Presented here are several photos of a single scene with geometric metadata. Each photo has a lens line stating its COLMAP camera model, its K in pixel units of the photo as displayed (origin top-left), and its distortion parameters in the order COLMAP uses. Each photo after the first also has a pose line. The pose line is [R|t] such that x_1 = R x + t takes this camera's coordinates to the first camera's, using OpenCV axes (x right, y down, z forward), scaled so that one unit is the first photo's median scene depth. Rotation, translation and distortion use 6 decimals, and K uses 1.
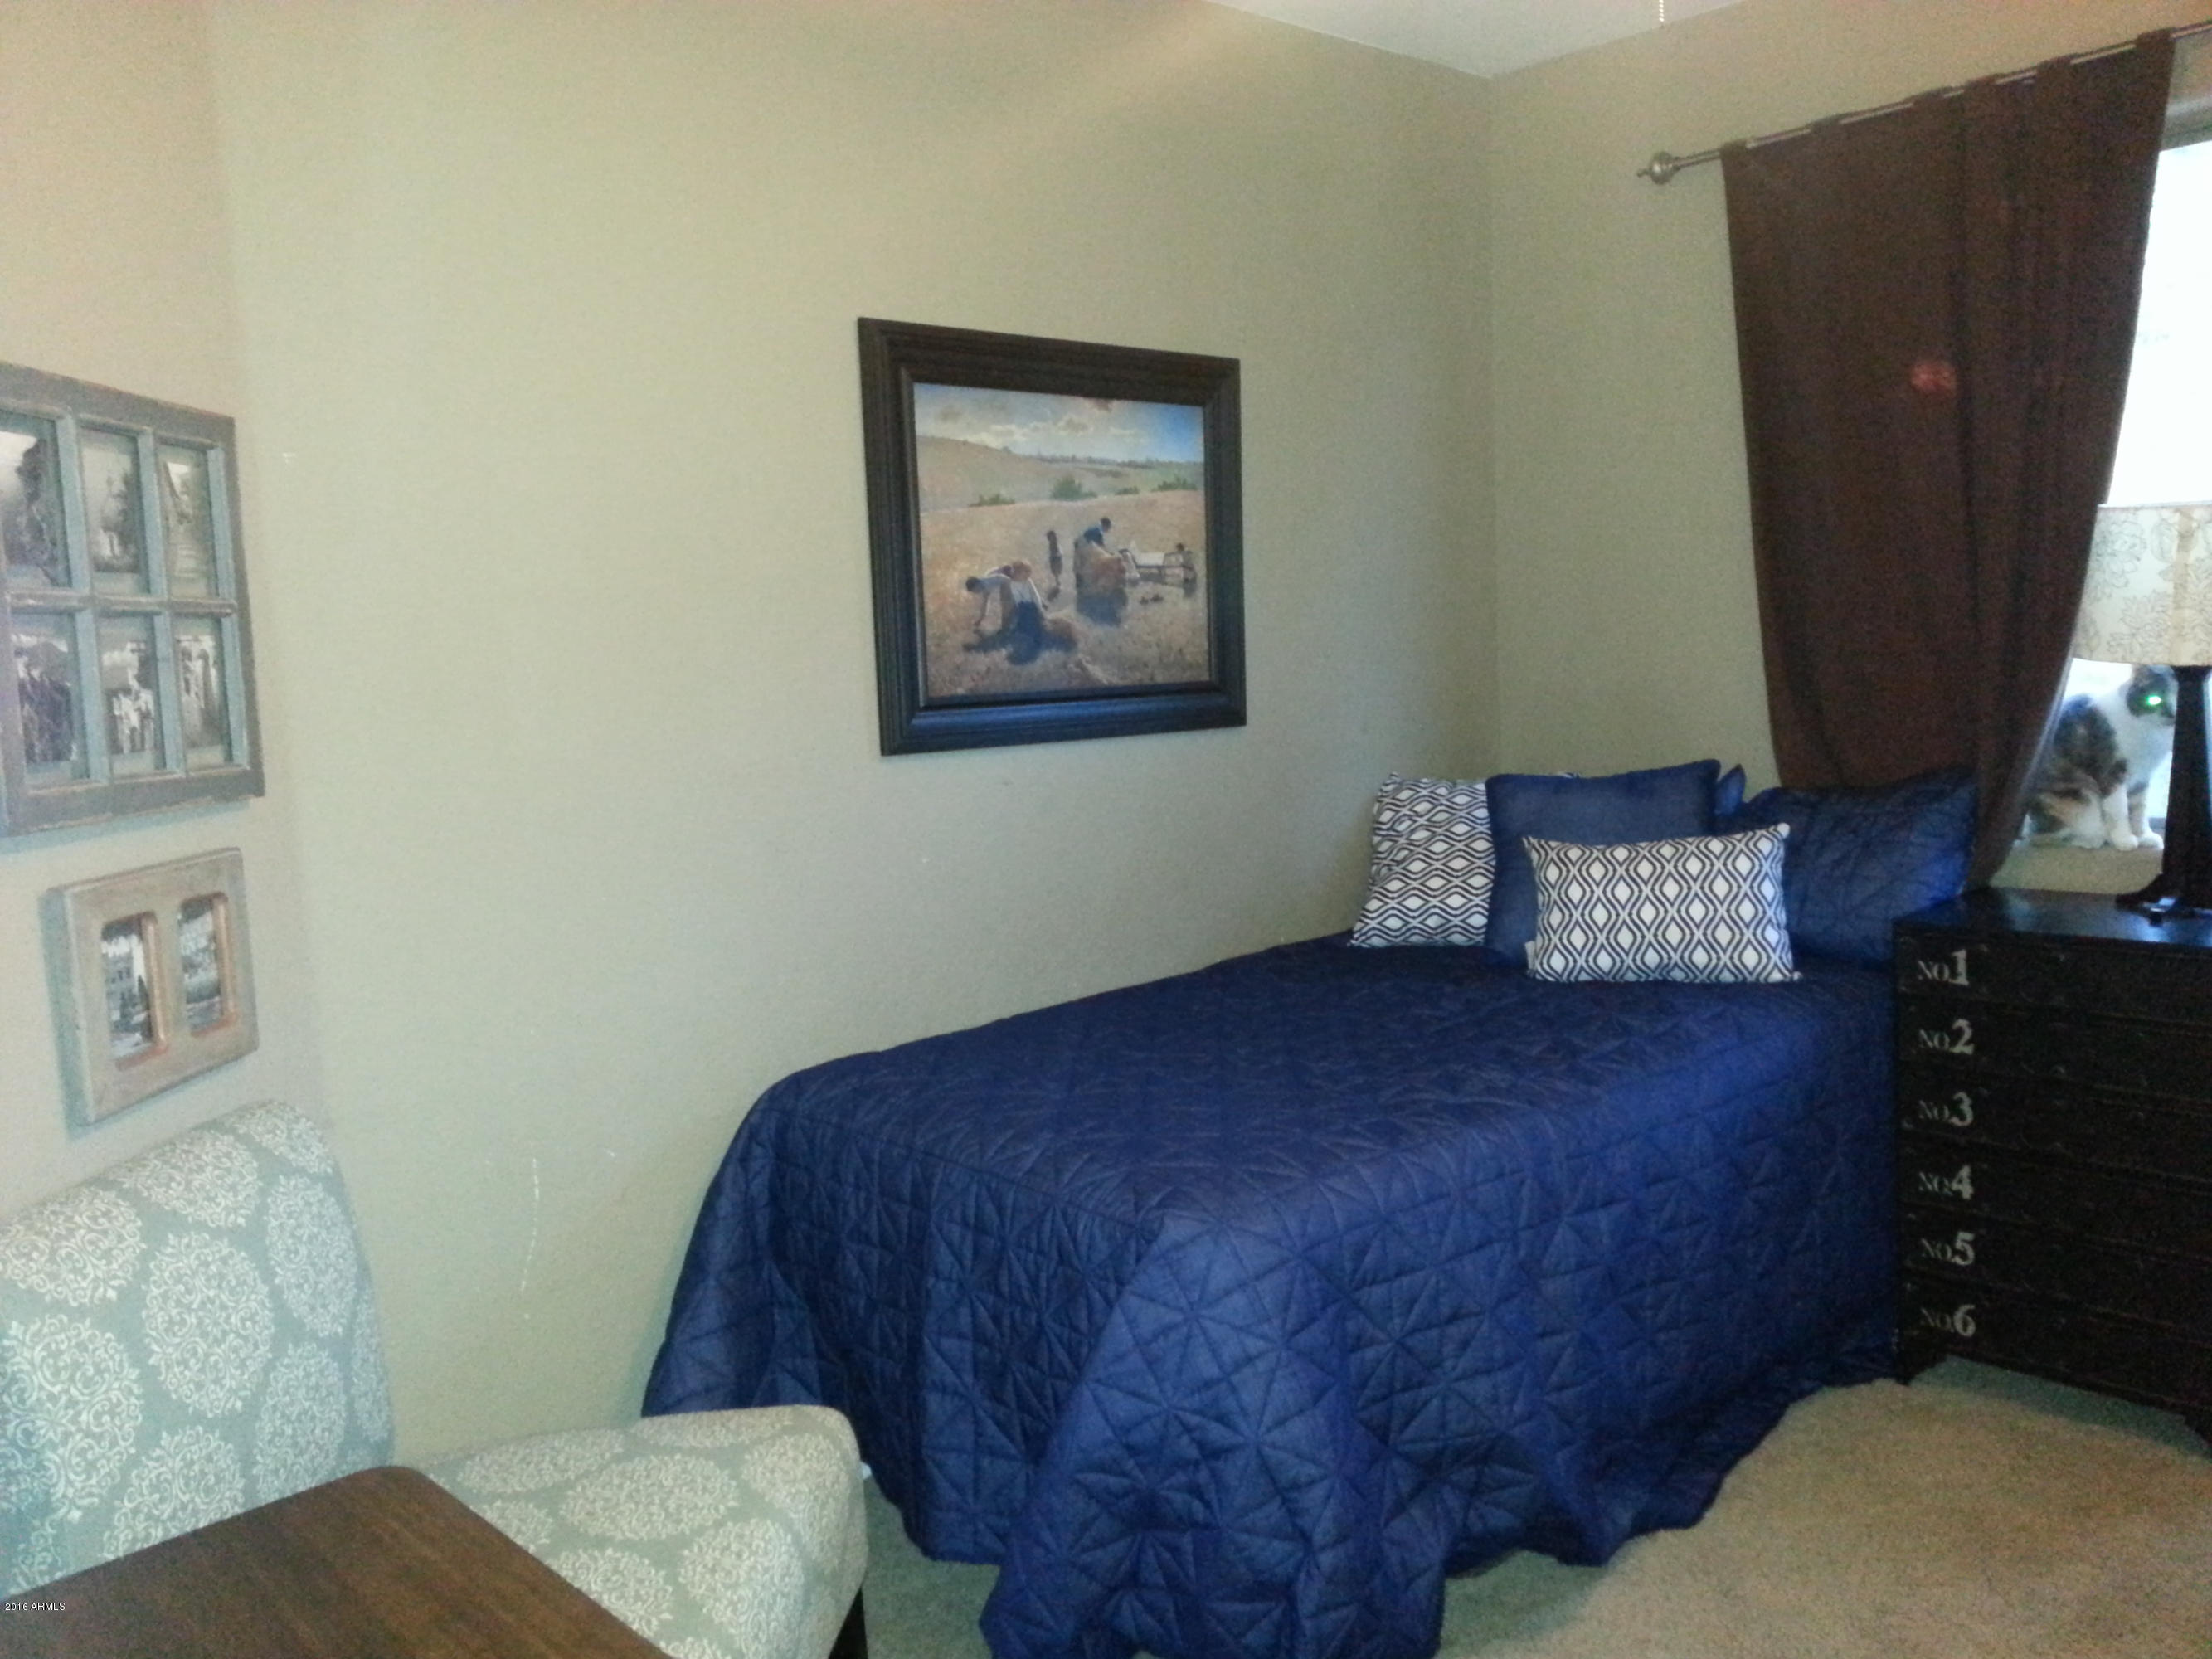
lens RADIAL K [[1810.3, 0, 1097.1], [0, 1810.3, 825.9], [0, 0, 1]] dist [0.101712, -0.098610]
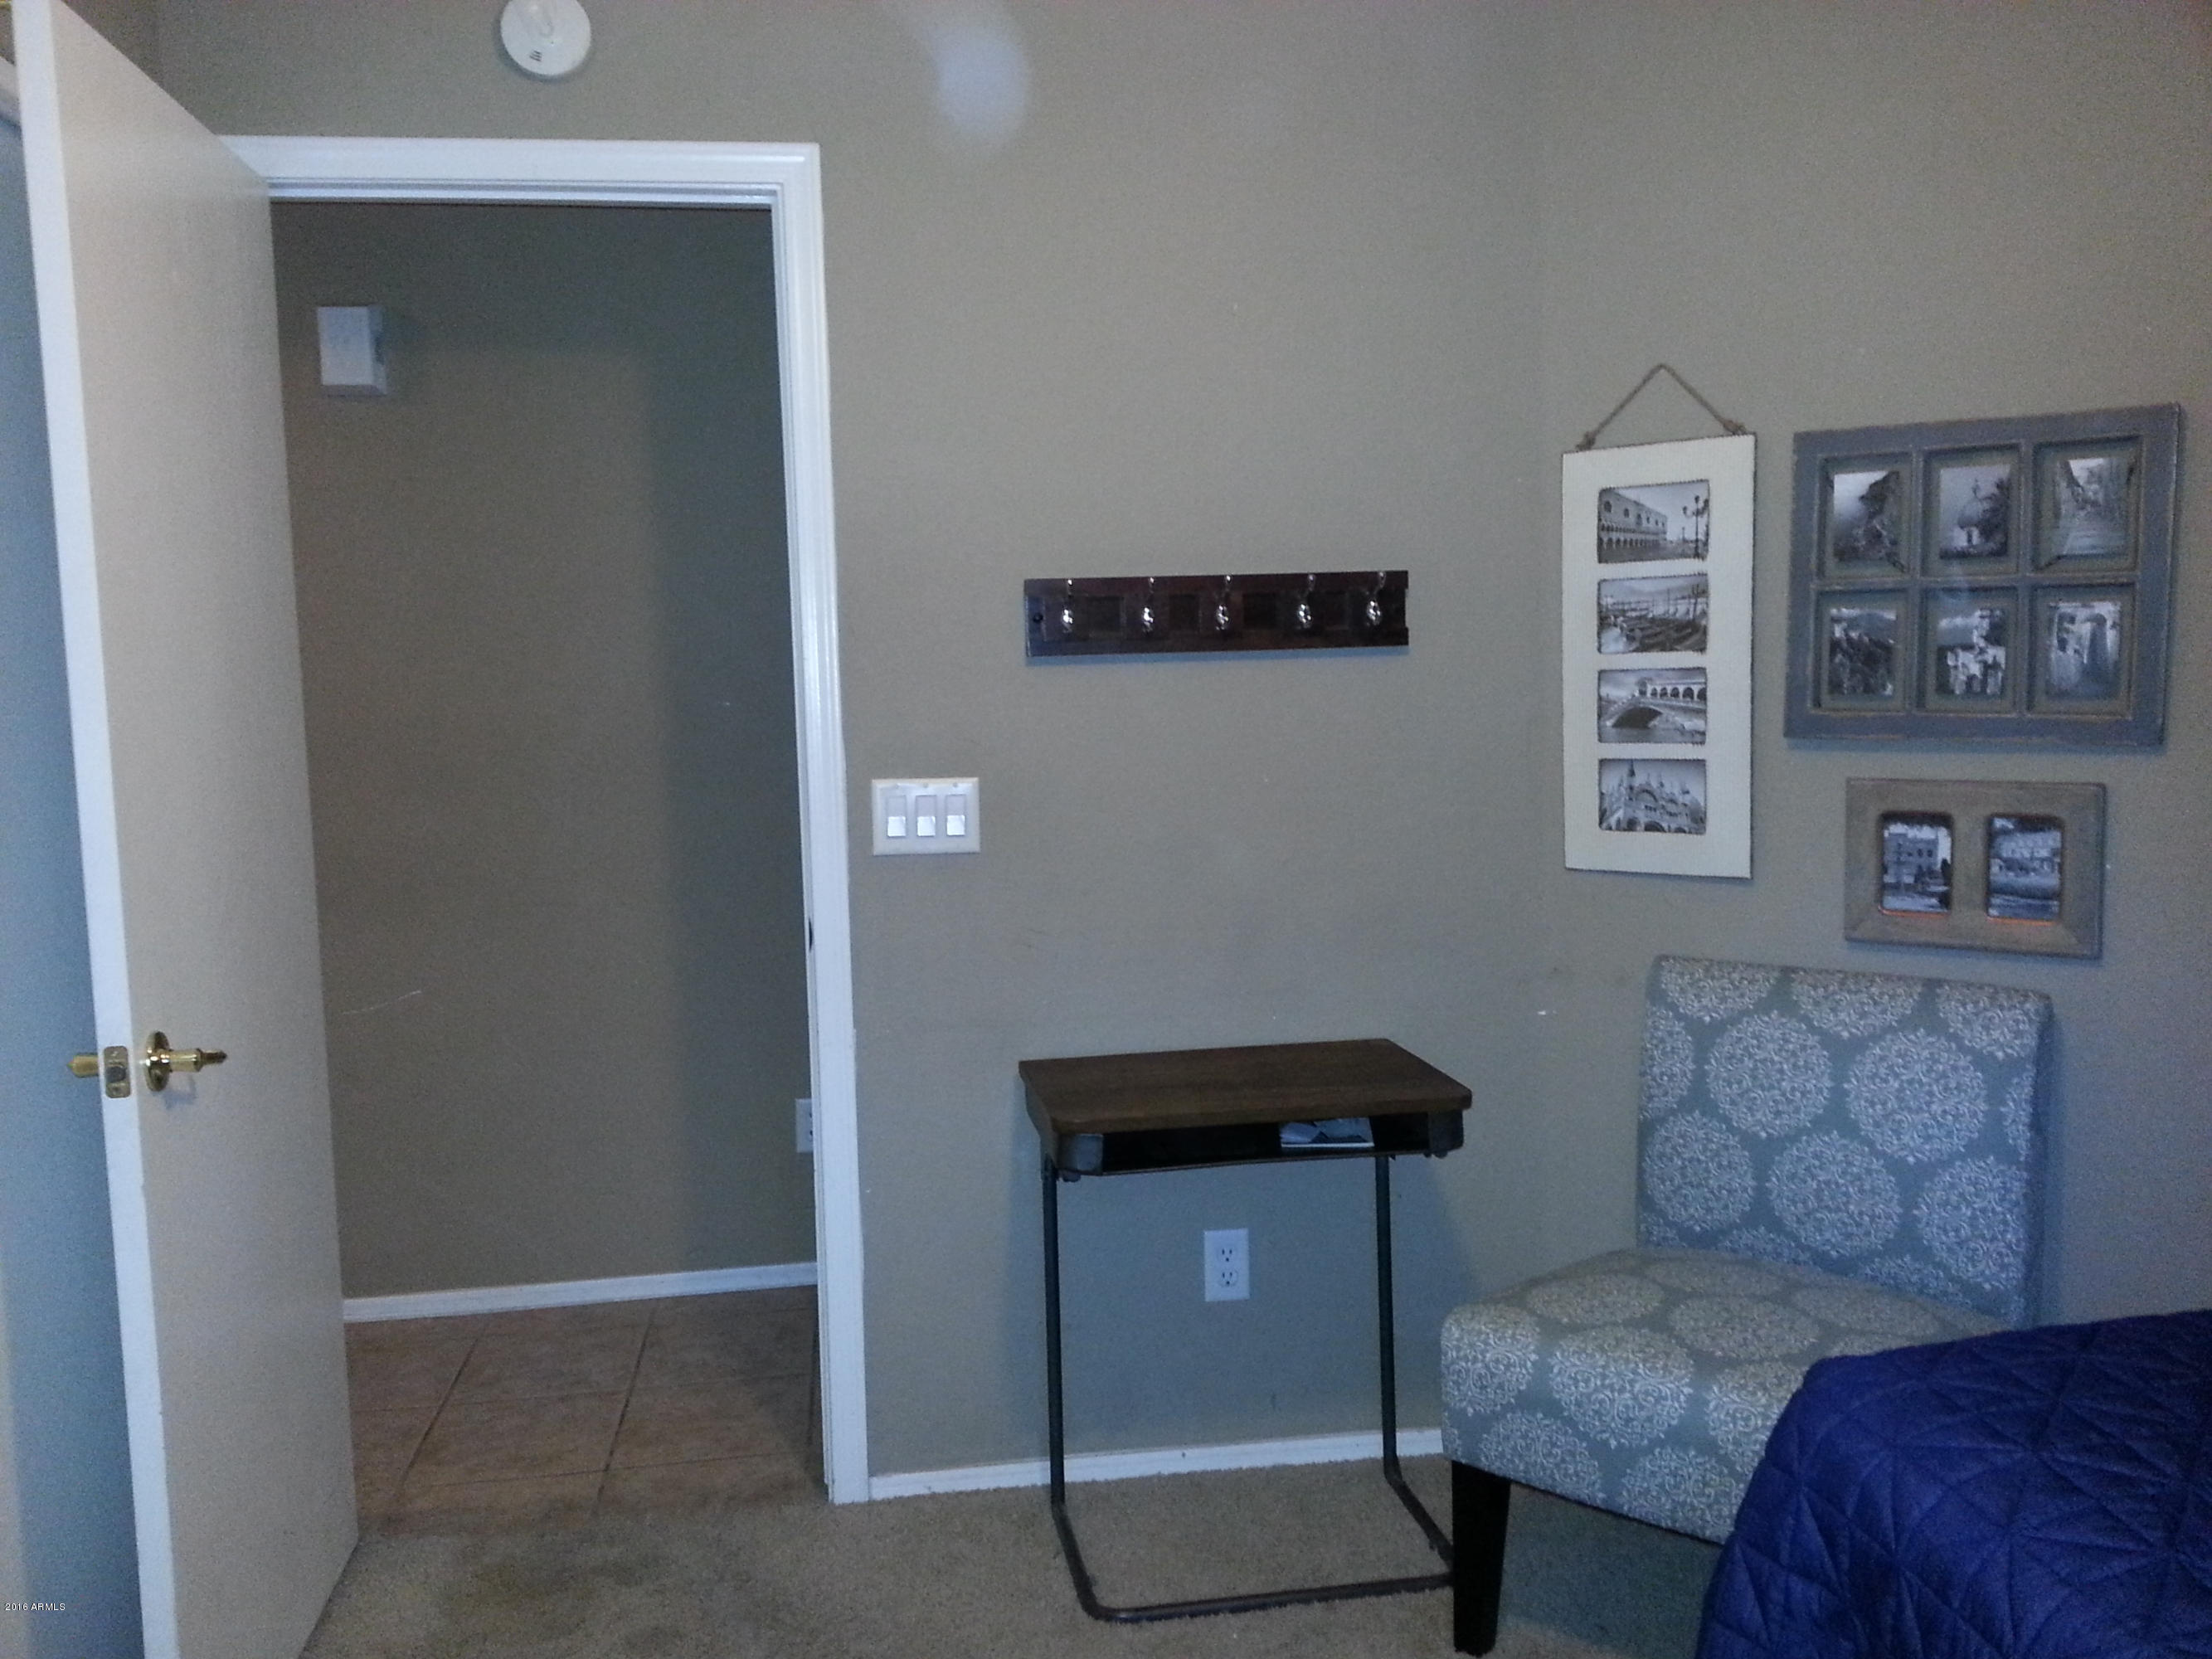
lens RADIAL K [[1810.3, 0, 1105.4], [0, 1810.3, 827.4], [0, 0, 1]] dist [0.101712, -0.098610]
pose [[-0.537022, 0.150244, -0.830081, 0.933129], [-0.038525, 0.978617, 0.202052, -0.191231], [0.842688, 0.140485, -0.519750, 1.190410]]
